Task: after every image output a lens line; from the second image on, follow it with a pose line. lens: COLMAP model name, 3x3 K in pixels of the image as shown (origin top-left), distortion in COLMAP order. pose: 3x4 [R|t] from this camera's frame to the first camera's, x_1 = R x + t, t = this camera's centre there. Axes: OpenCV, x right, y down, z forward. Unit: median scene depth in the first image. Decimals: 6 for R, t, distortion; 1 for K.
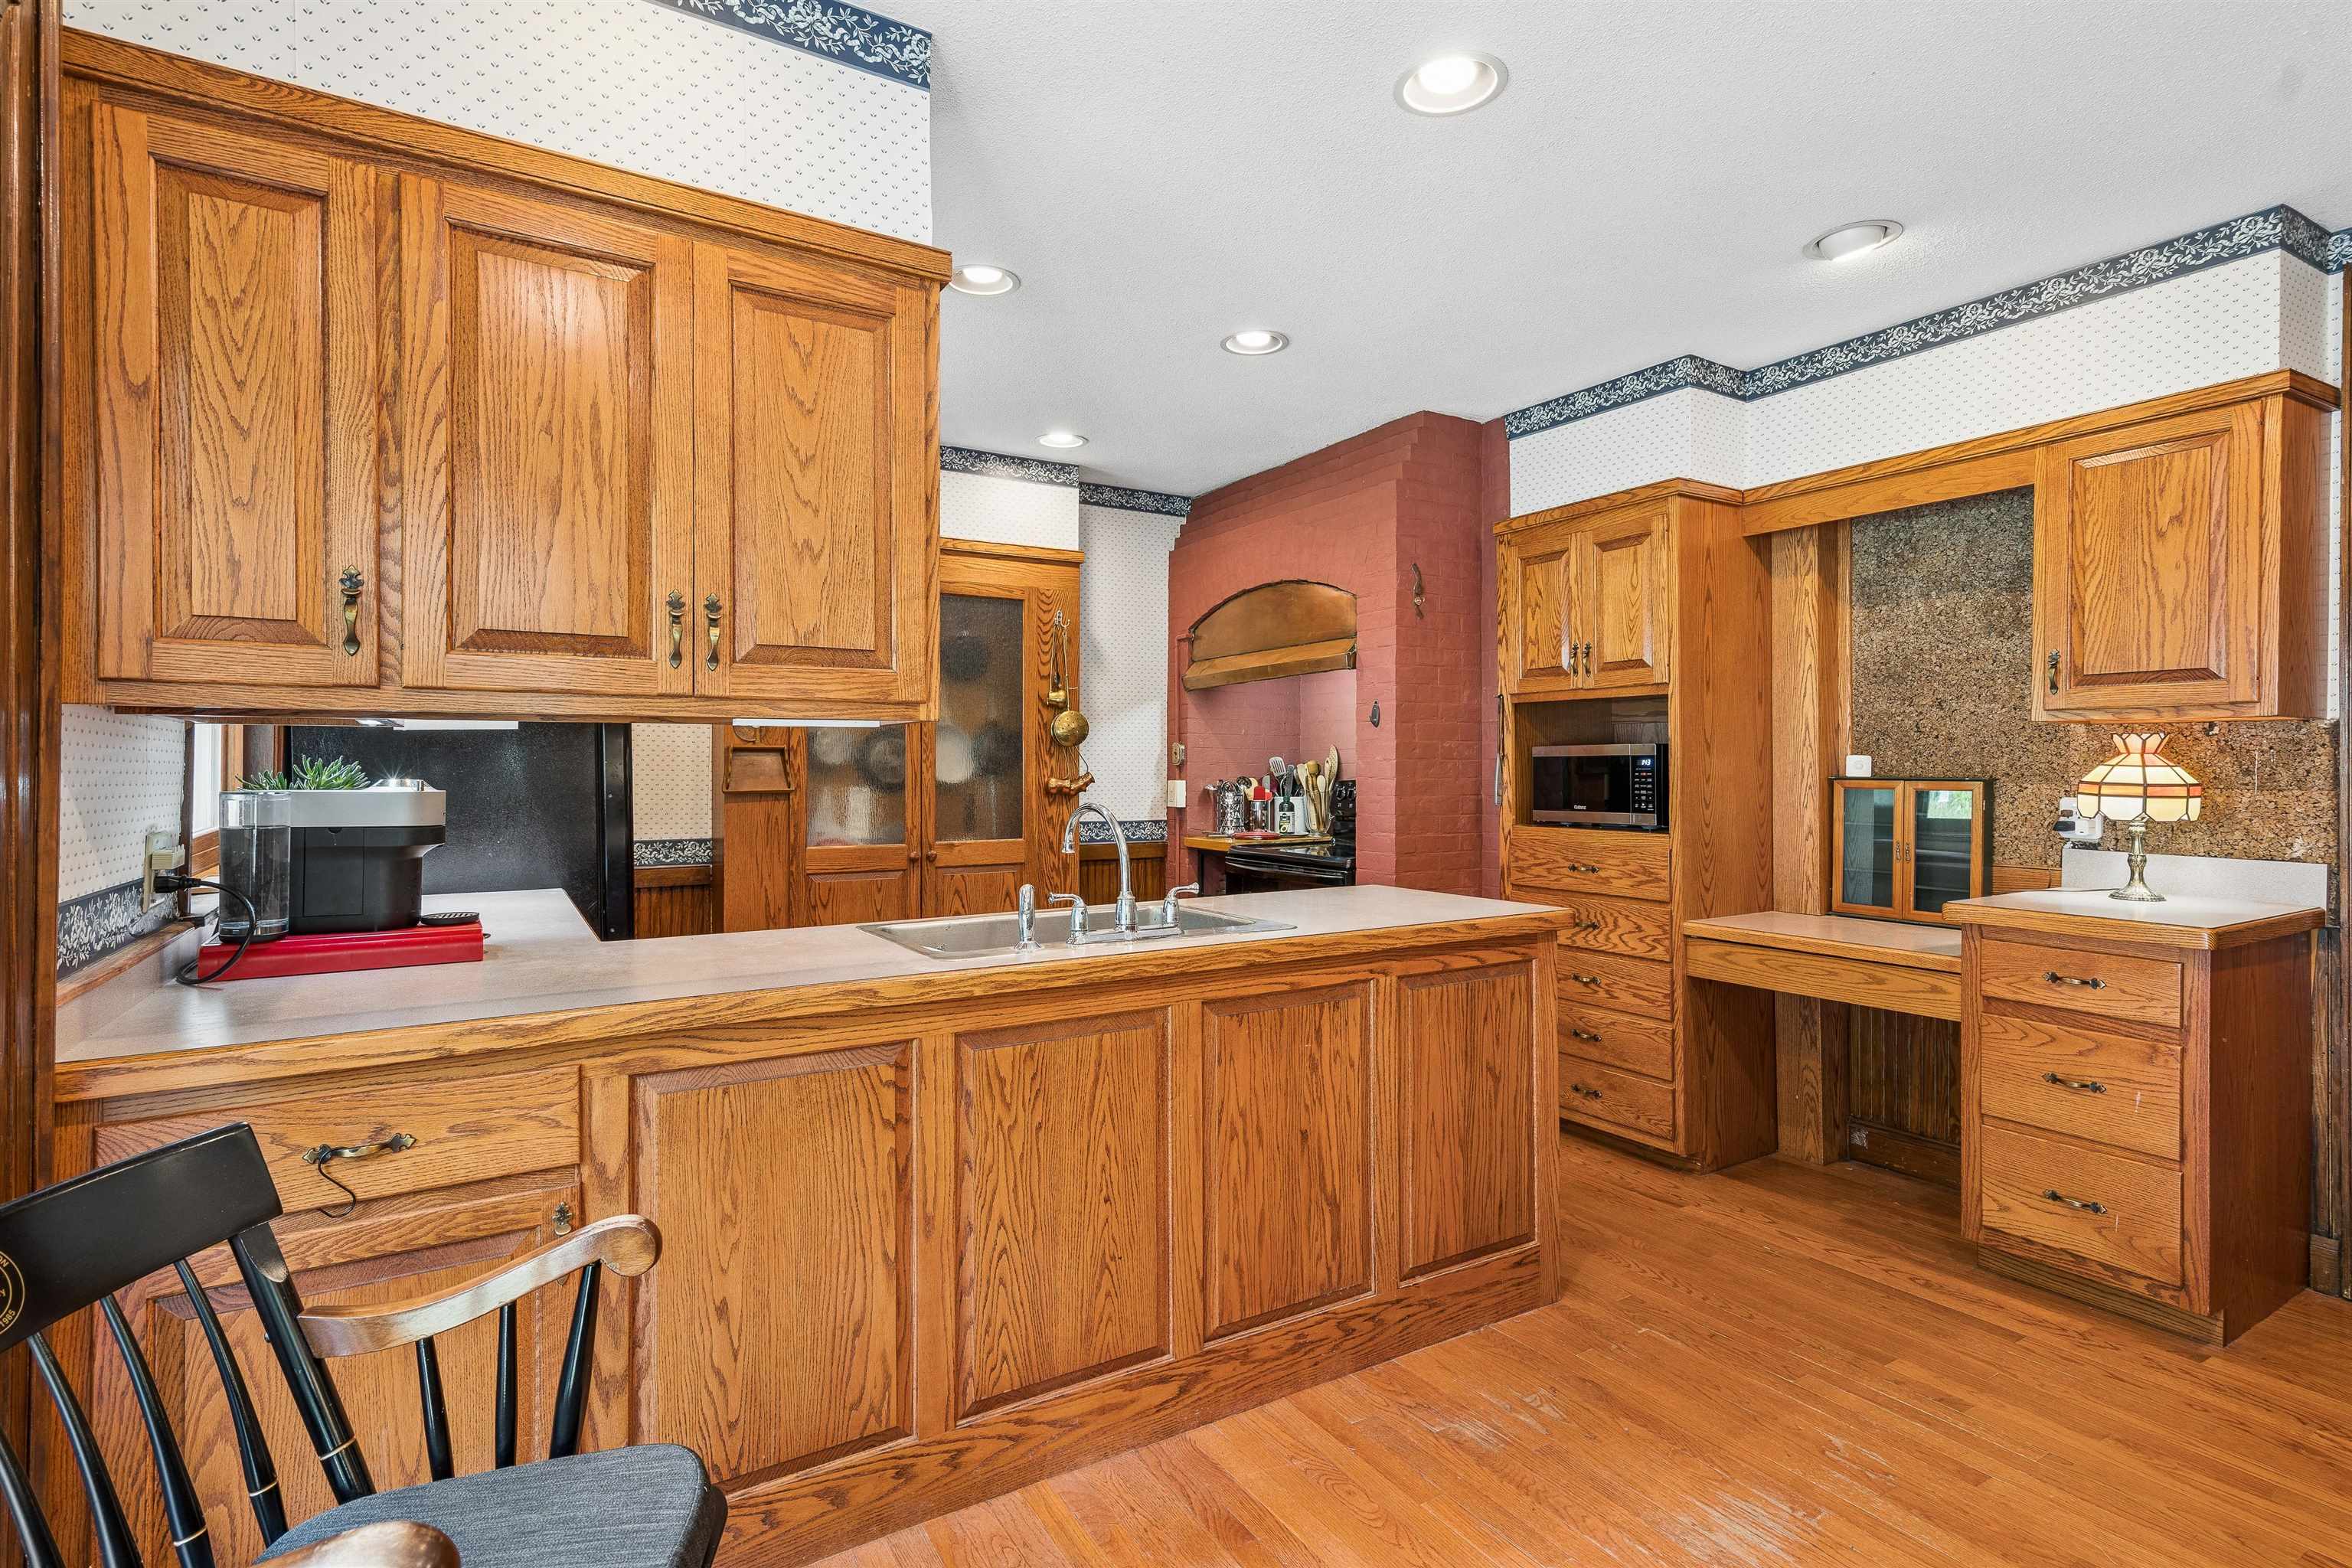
lens RADIAL K [[1116.7, 0, 1169.4], [0, 1116.7, 783.9], [0, 0, 1]] dist [-0.005766, -0.000145]
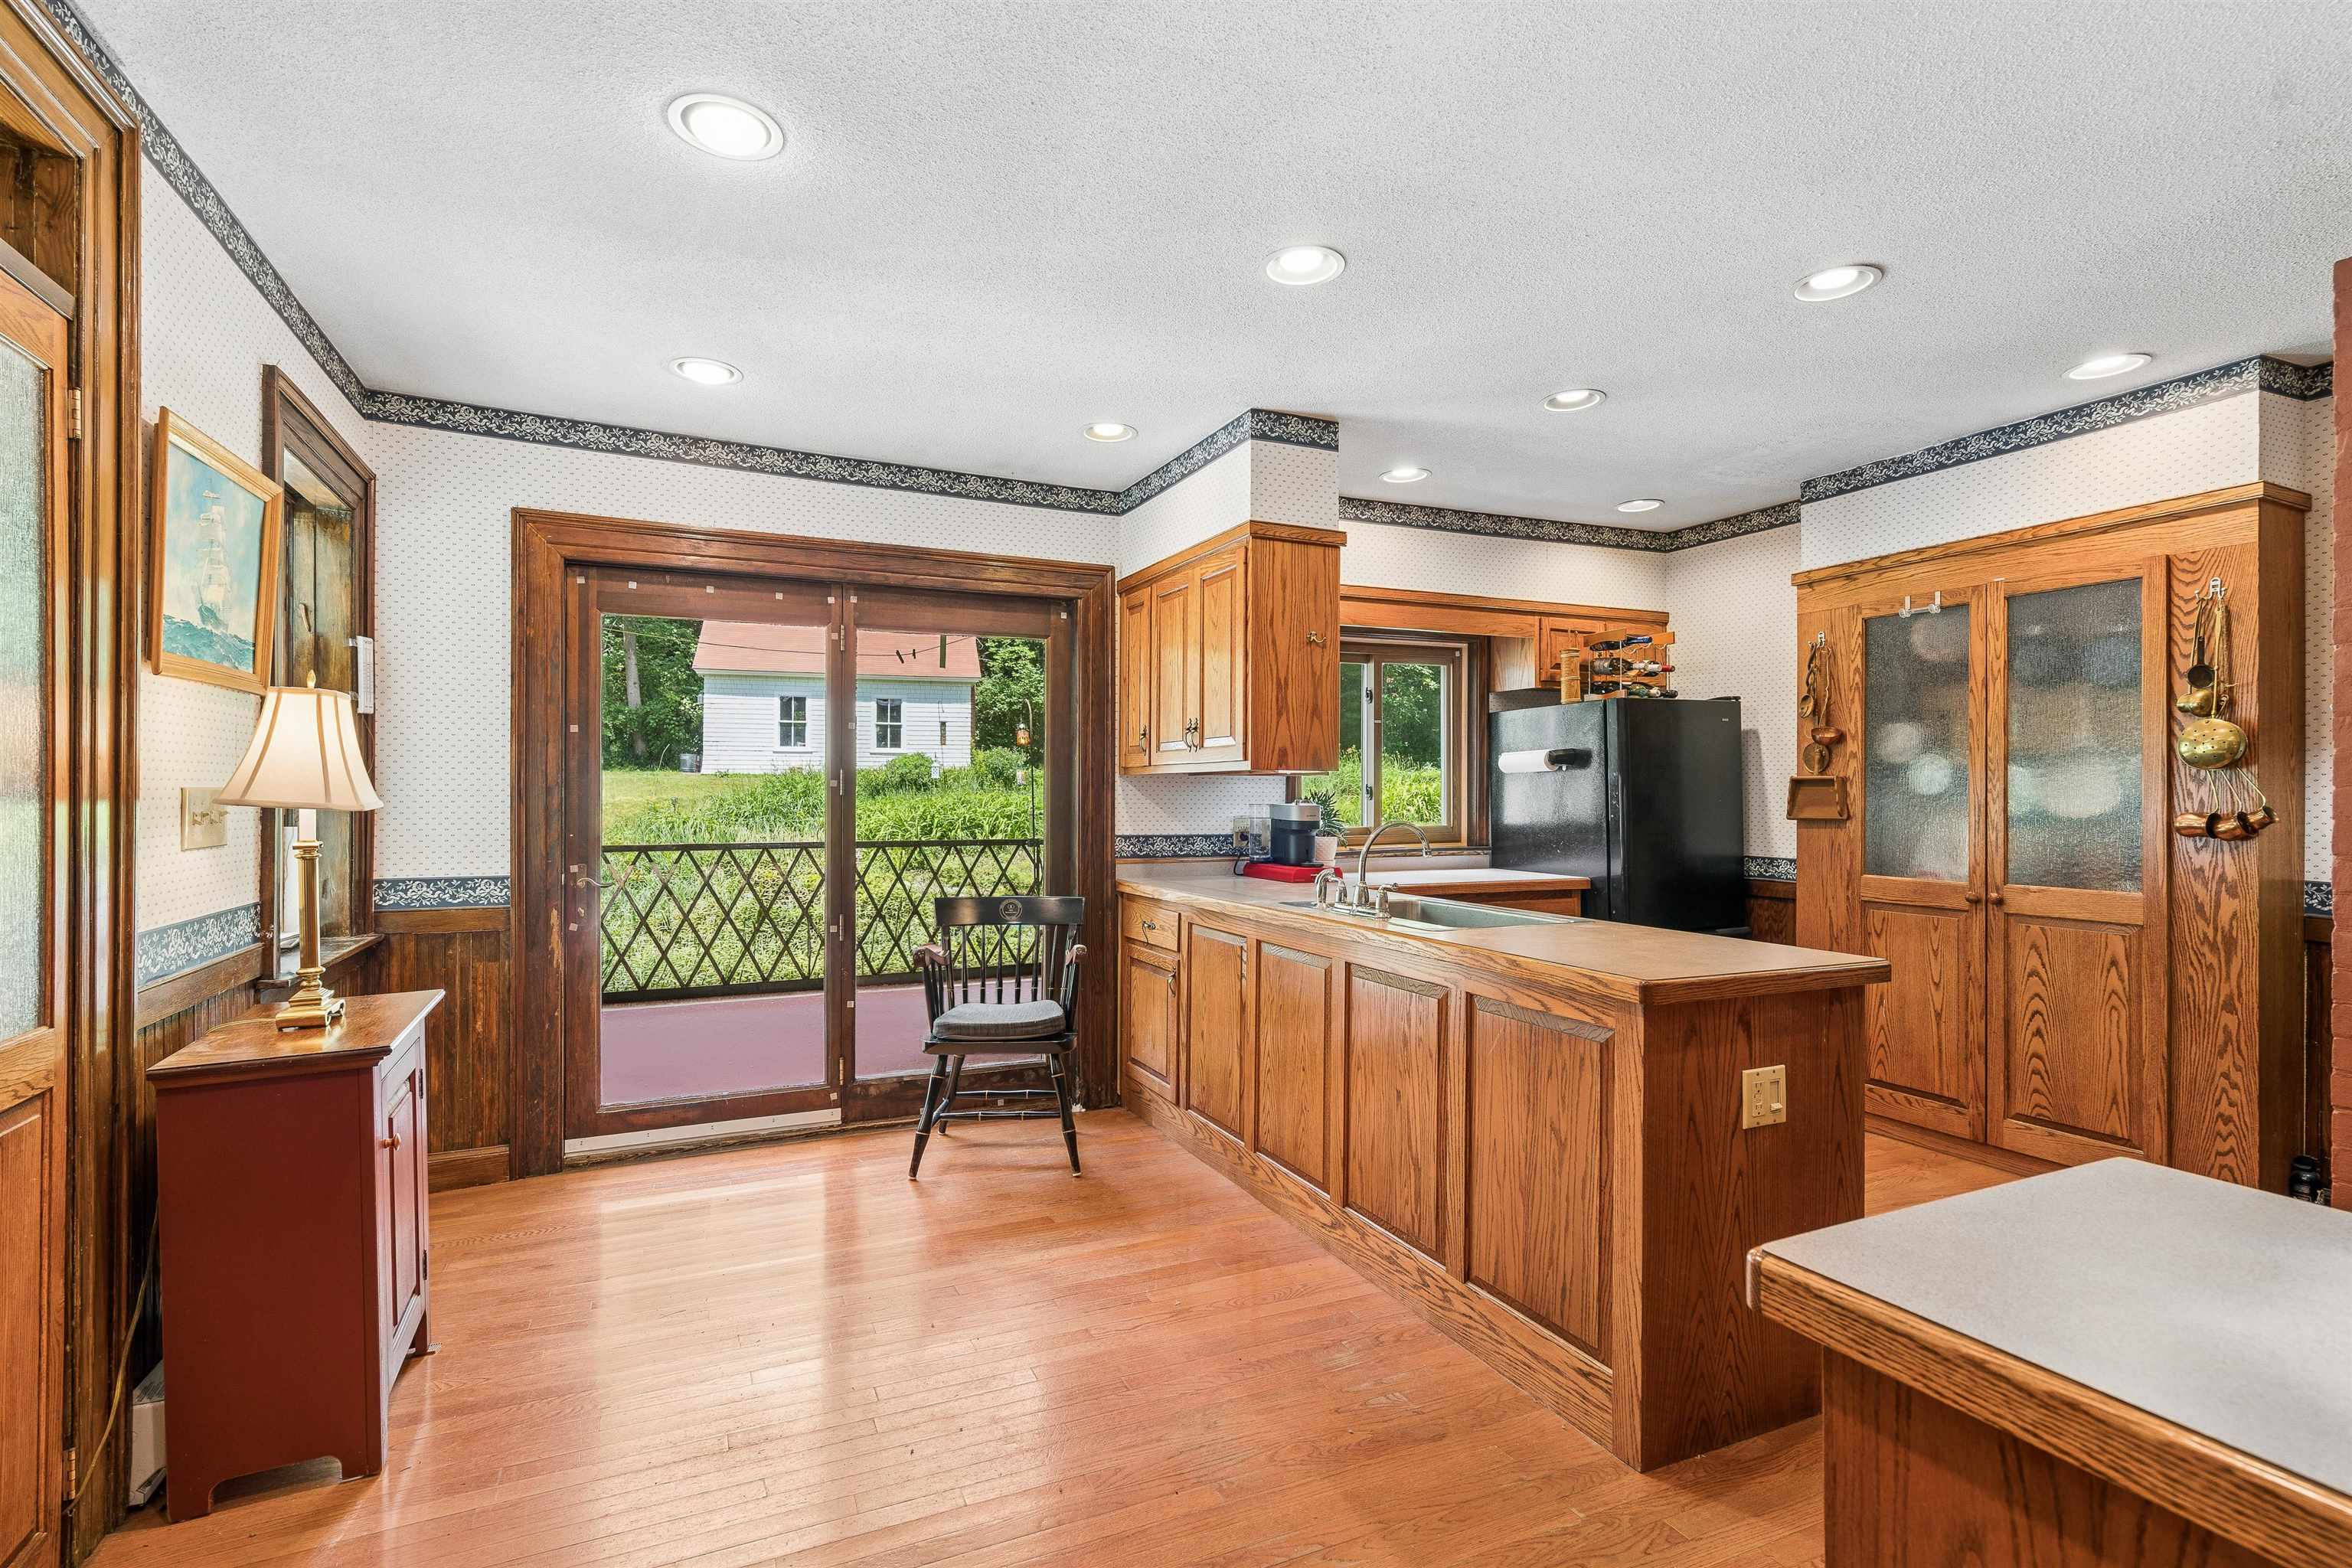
lens RADIAL K [[1075.1, 0, 1167.9], [0, 1075.1, 784.5], [0, 0, 1]] dist [-0.002248, 0.001917]
pose [[-0.109381, -0.006033, -0.993982, 1.093207], [-0.015408, 0.999872, -0.004373, -0.017927], [0.993880, 0.014837, -0.109460, 0.706414]]
